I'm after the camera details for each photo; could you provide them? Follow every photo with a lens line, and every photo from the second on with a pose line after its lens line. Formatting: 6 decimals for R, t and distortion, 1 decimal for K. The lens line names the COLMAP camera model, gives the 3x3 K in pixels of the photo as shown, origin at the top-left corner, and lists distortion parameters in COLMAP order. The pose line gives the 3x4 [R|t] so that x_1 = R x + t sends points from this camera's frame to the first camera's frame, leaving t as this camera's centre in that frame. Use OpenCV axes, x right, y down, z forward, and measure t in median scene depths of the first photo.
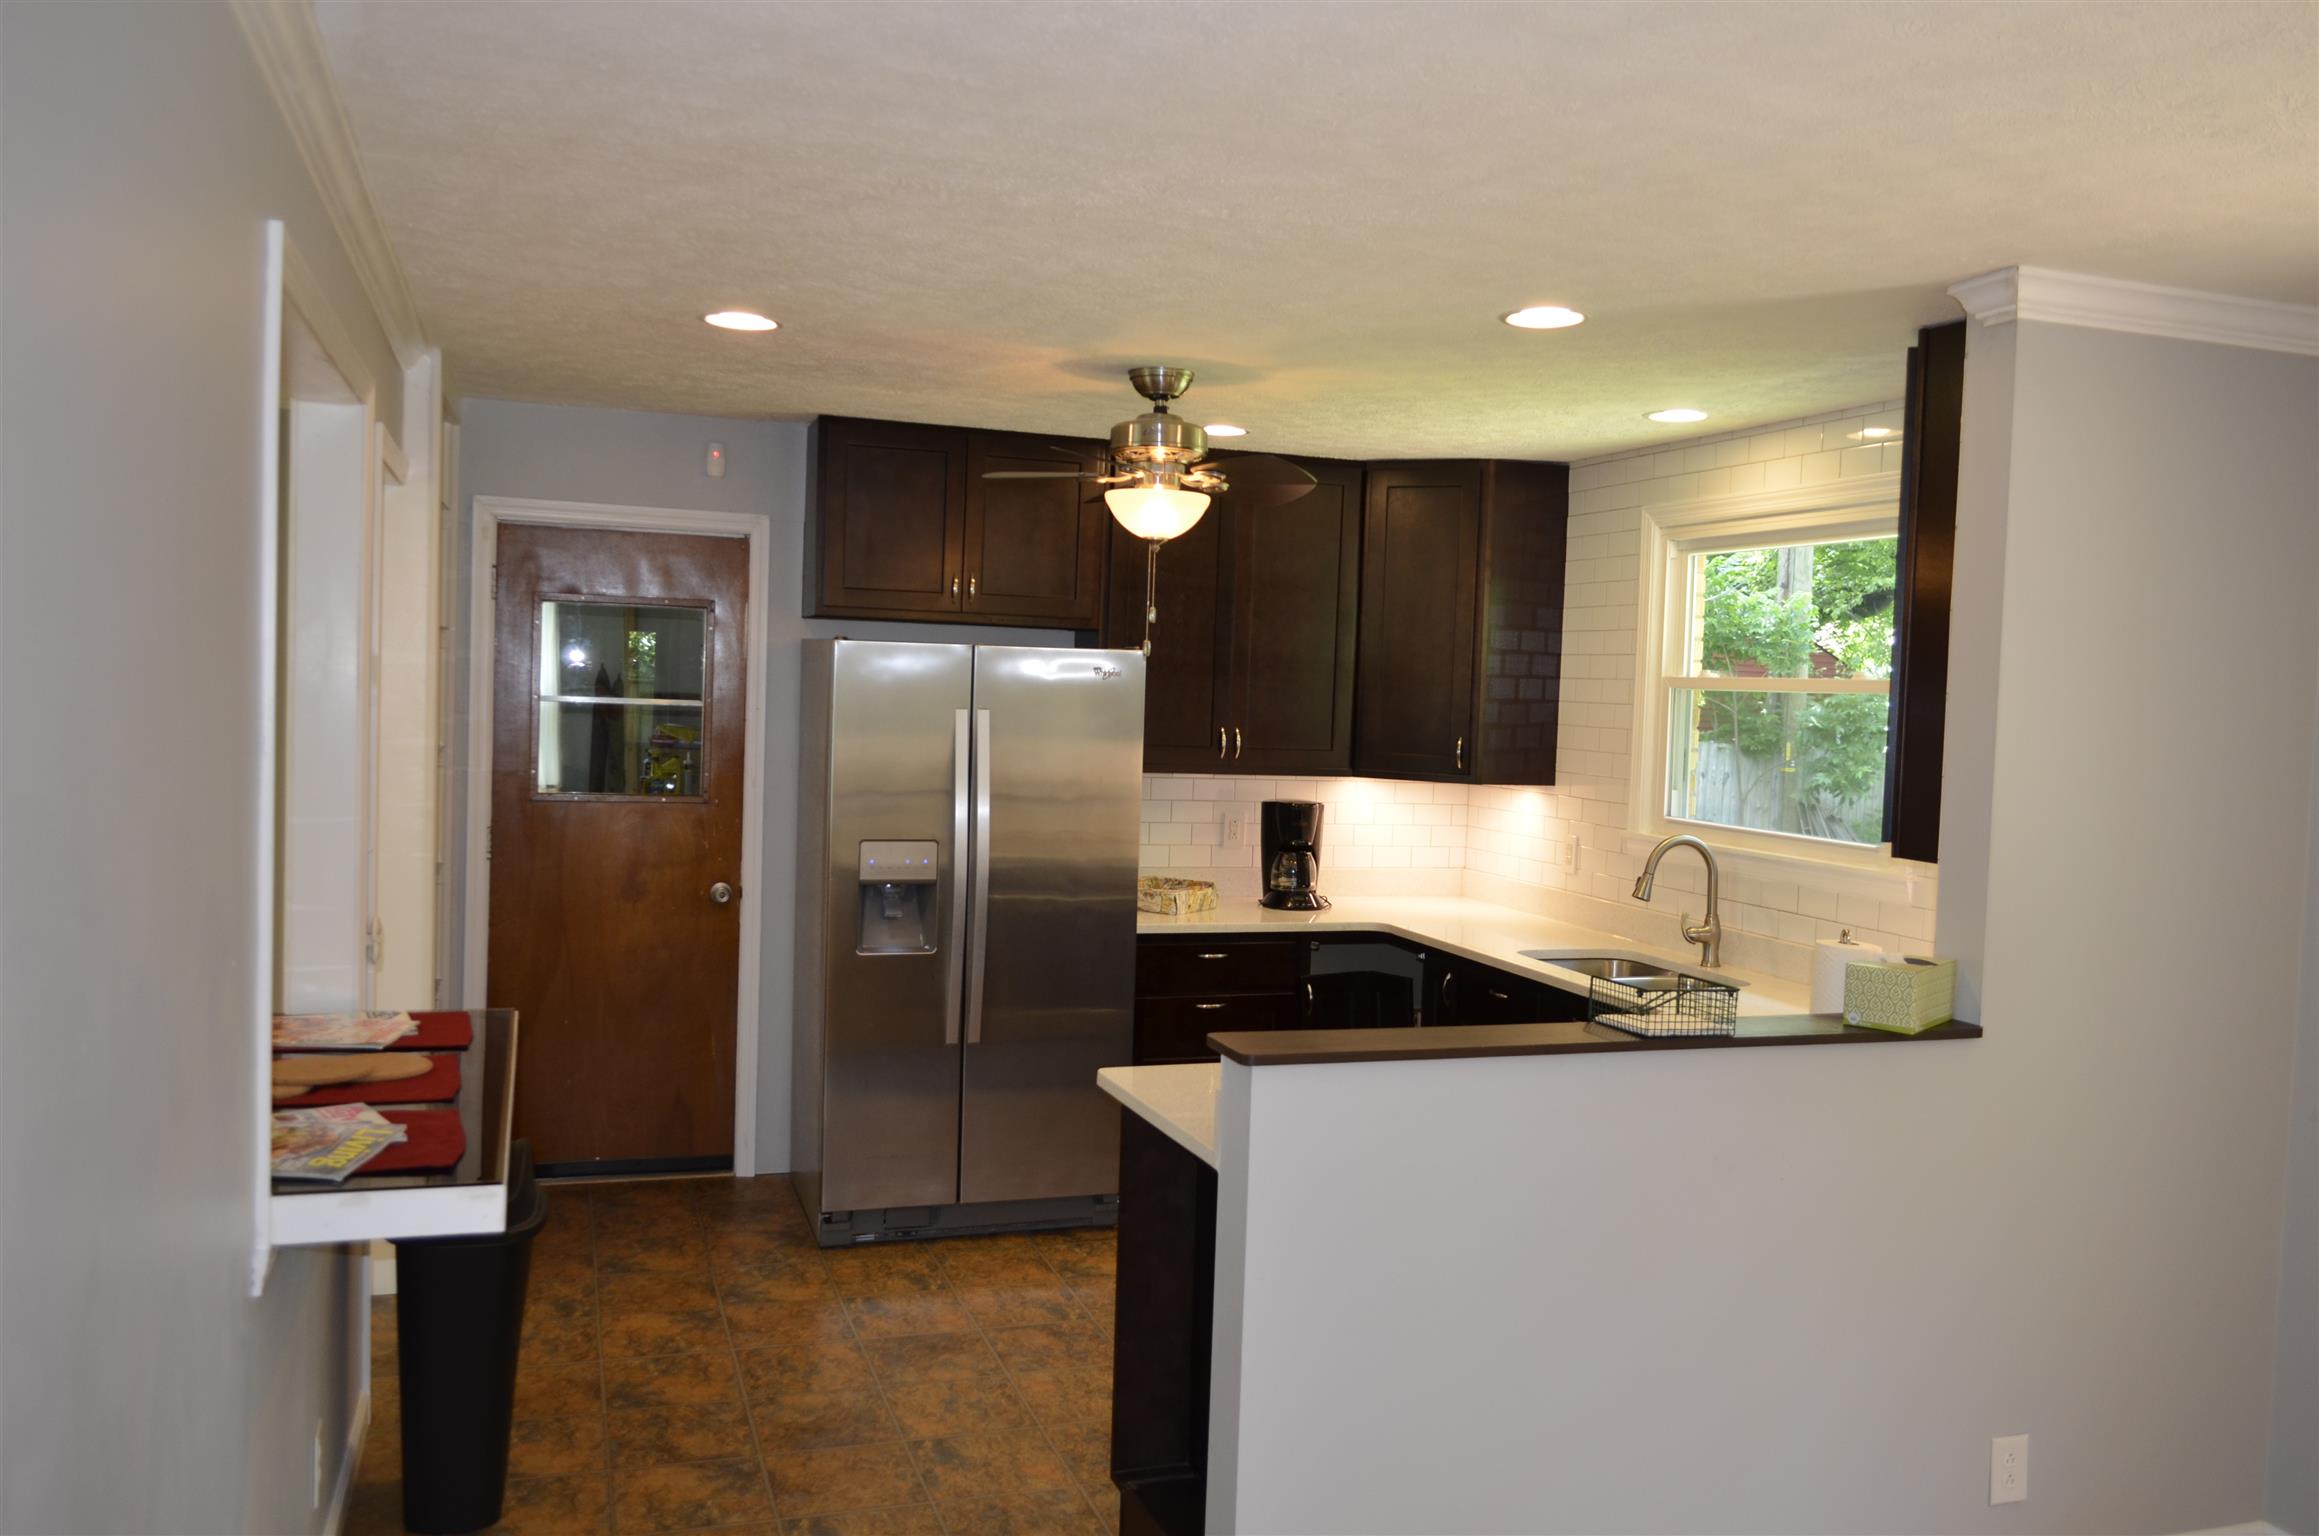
lens RADIAL K [[1803.3, 0, 1164.5], [0, 1803.3, 765.5], [0, 0, 1]] dist [-0.015142, 0.004810]
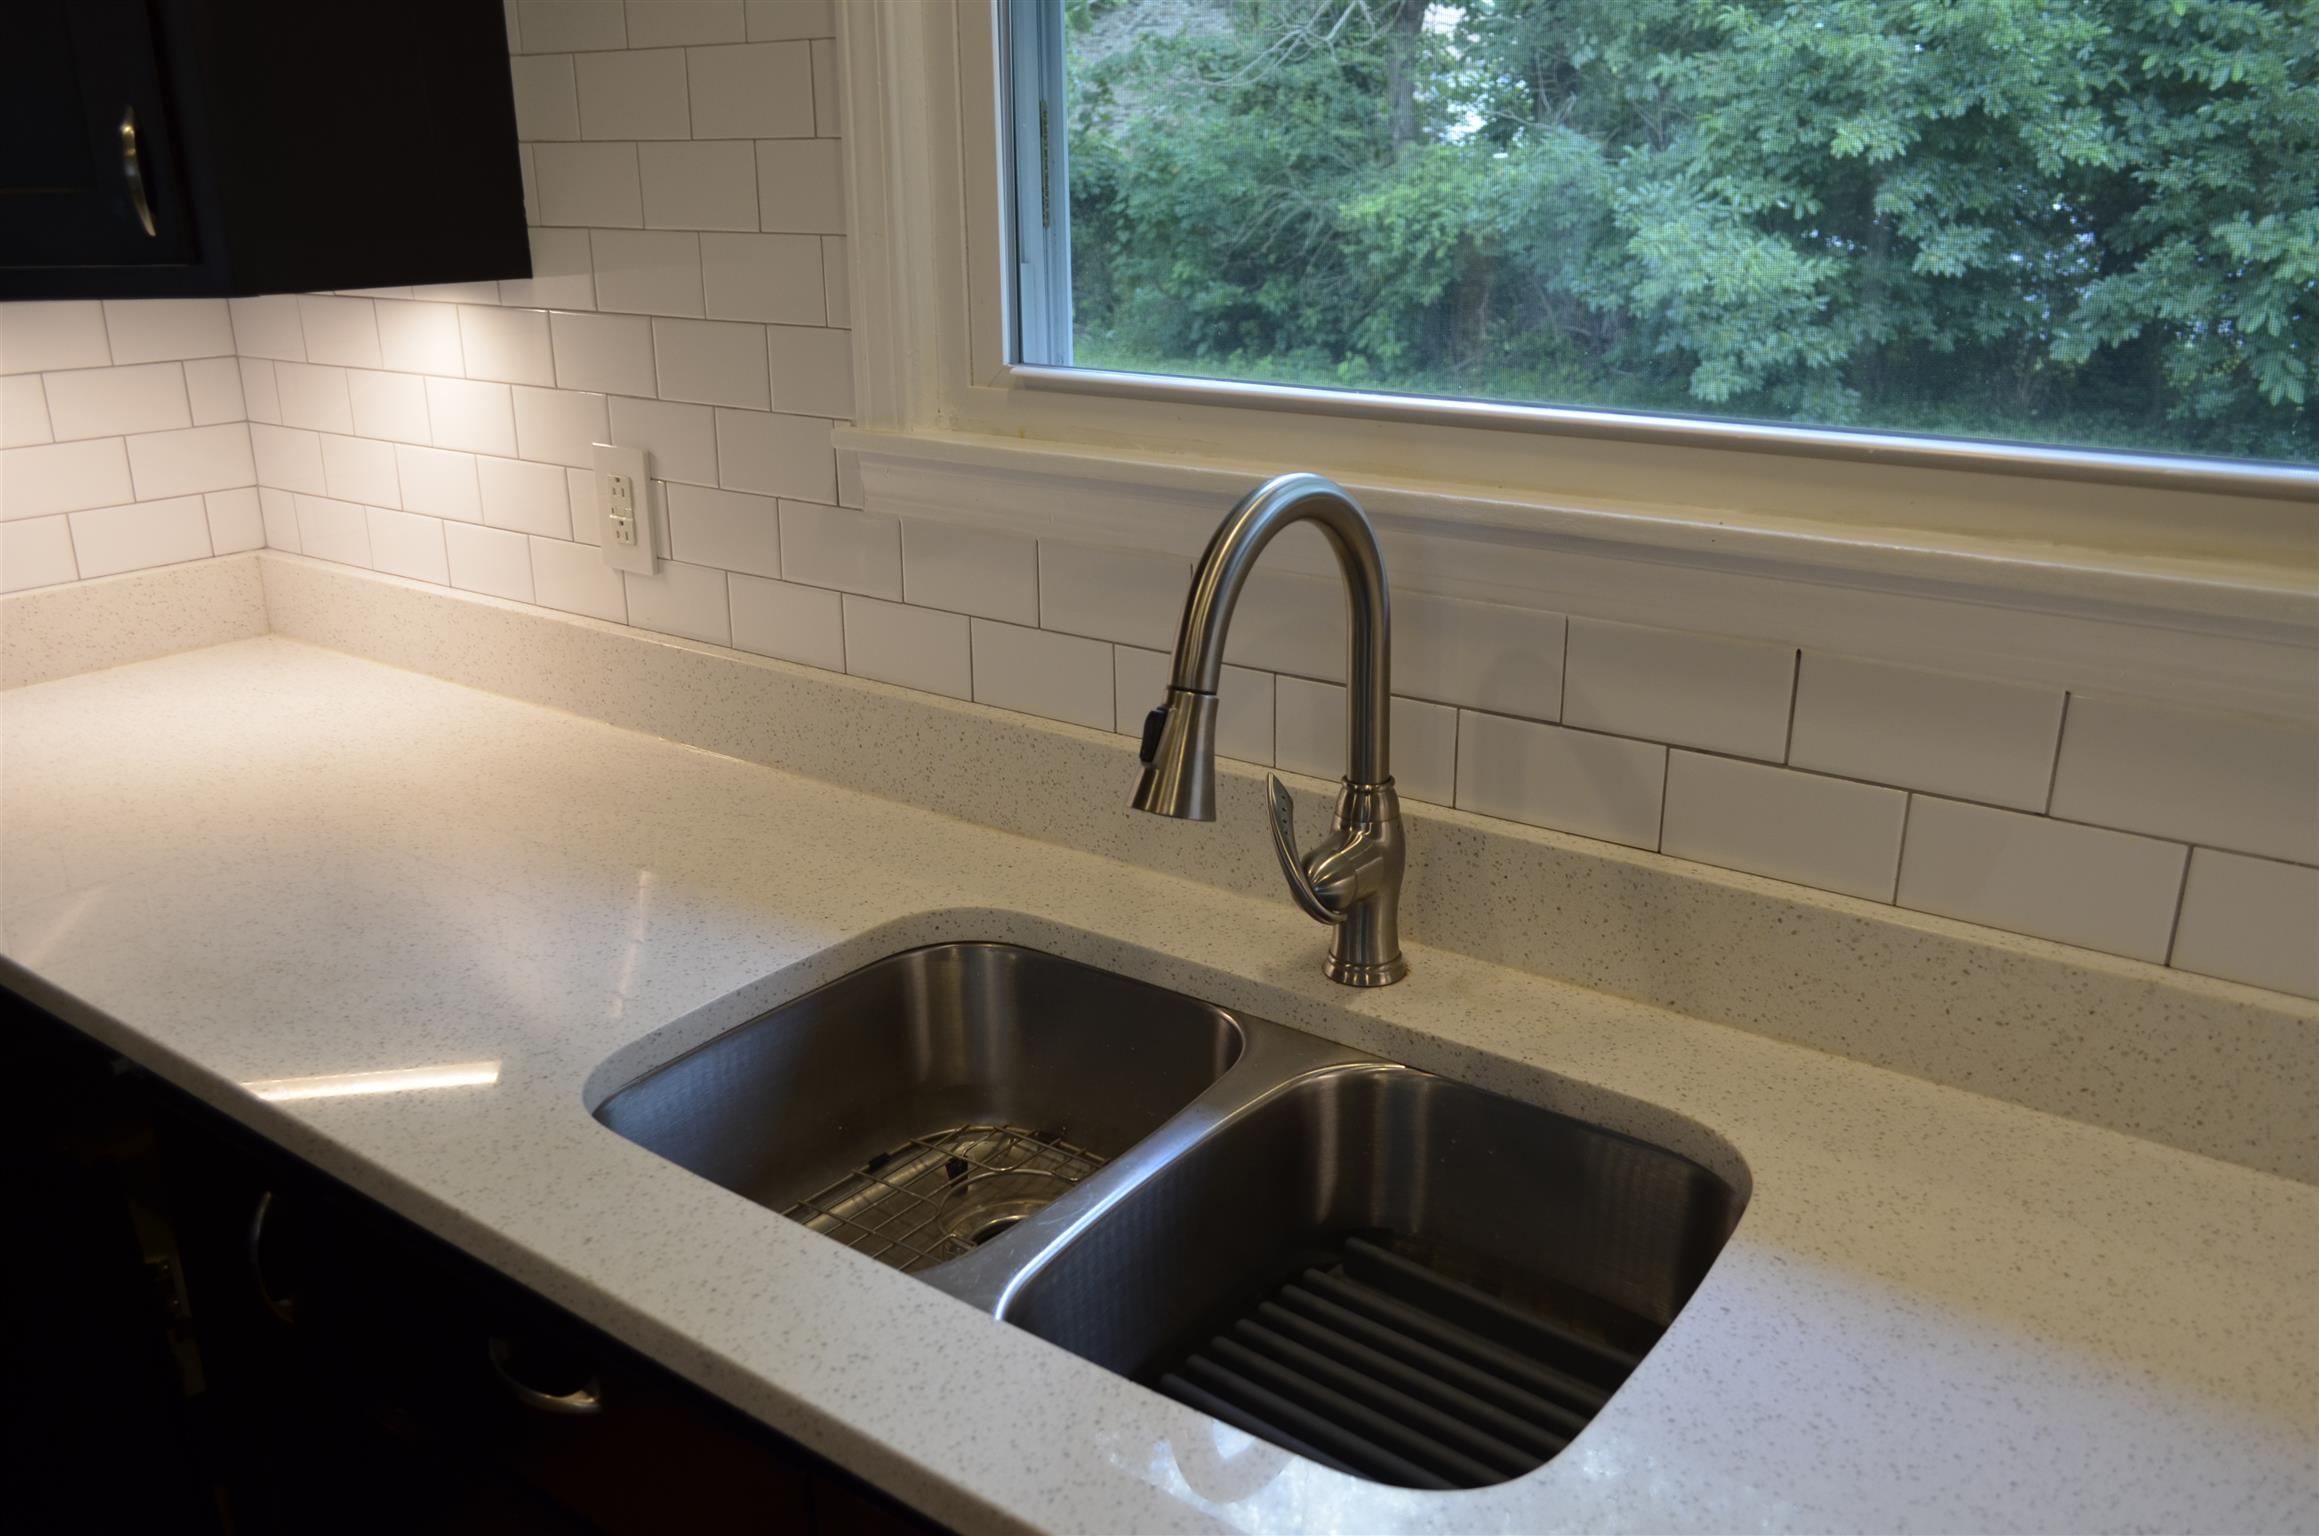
lens RADIAL K [[1836.6, 0, 1159.5], [0, 1836.6, 768.0], [0, 0, 1]] dist [-0.062382, 0.003924]
pose [[0.812944, -0.222050, 0.538346, 0.138481], [0.057566, 0.950564, 0.305148, 0.003442], [-0.579490, -0.217077, 0.785537, 0.780286]]
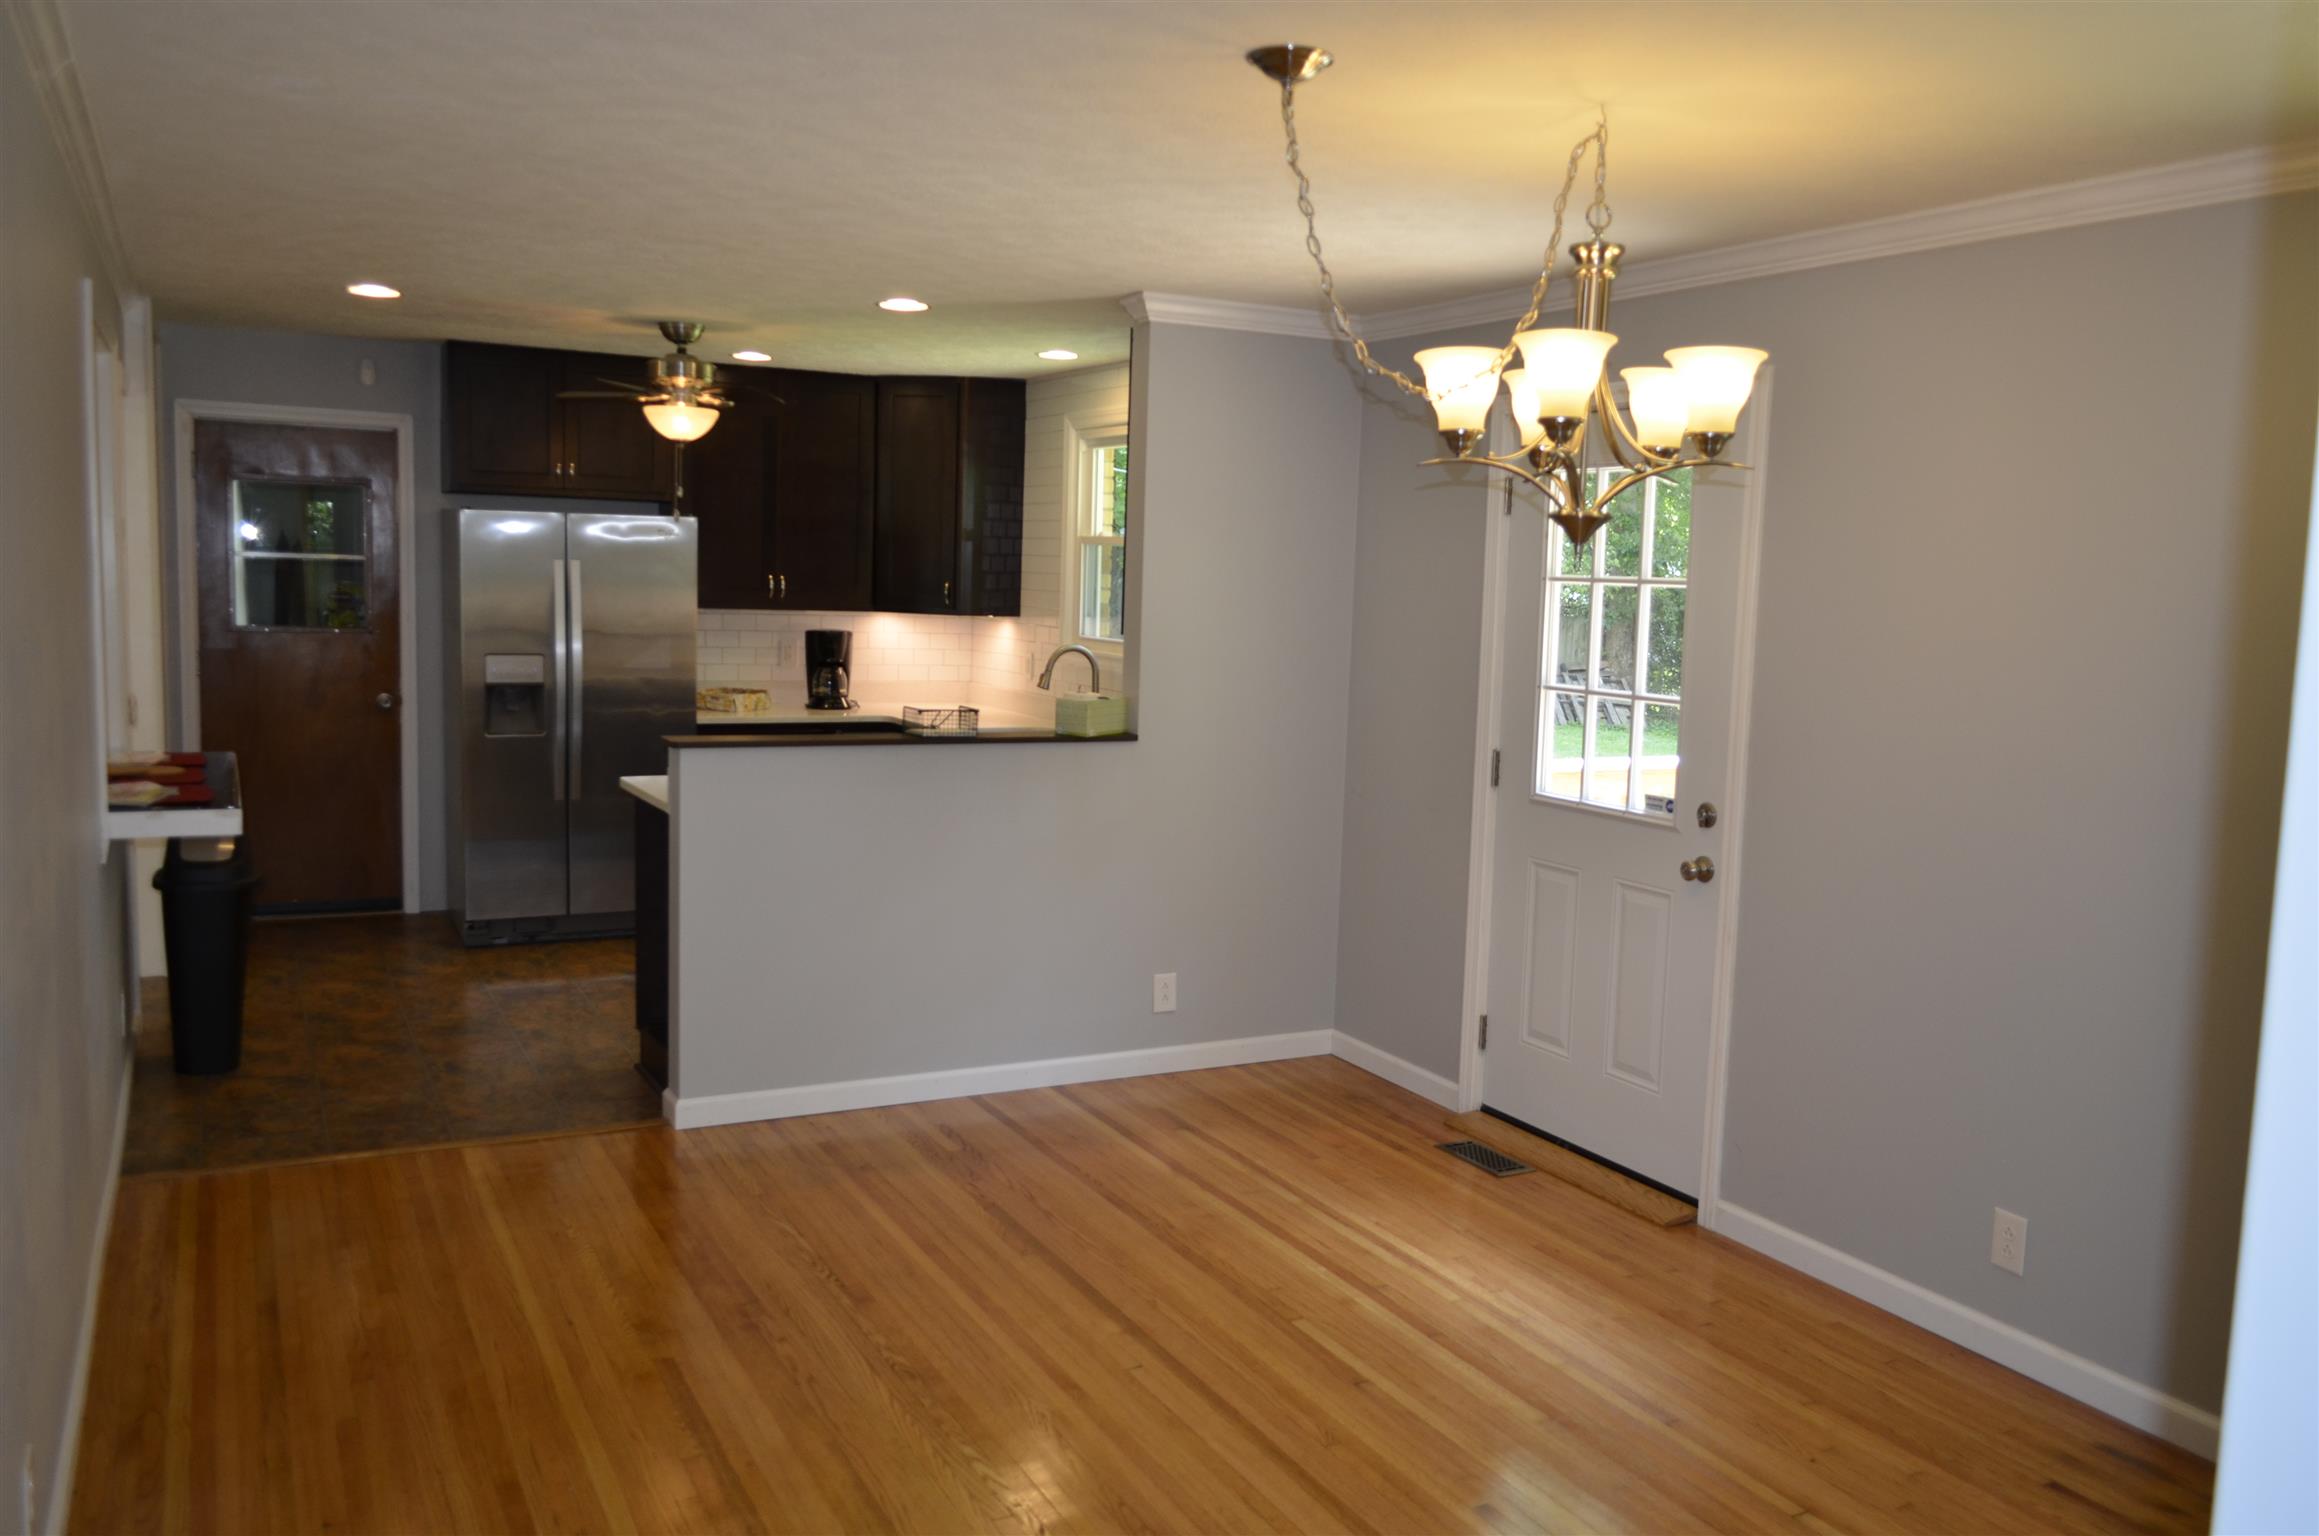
lens RADIAL K [[1803.3, 0, 1164.5], [0, 1803.3, 765.5], [0, 0, 1]] dist [-0.015142, 0.004810]
pose [[0.988447, -0.019124, 0.150352, 0.131877], [0.008423, 0.997406, 0.071486, 0.030397], [-0.151329, -0.069394, 0.986045, -0.431008]]
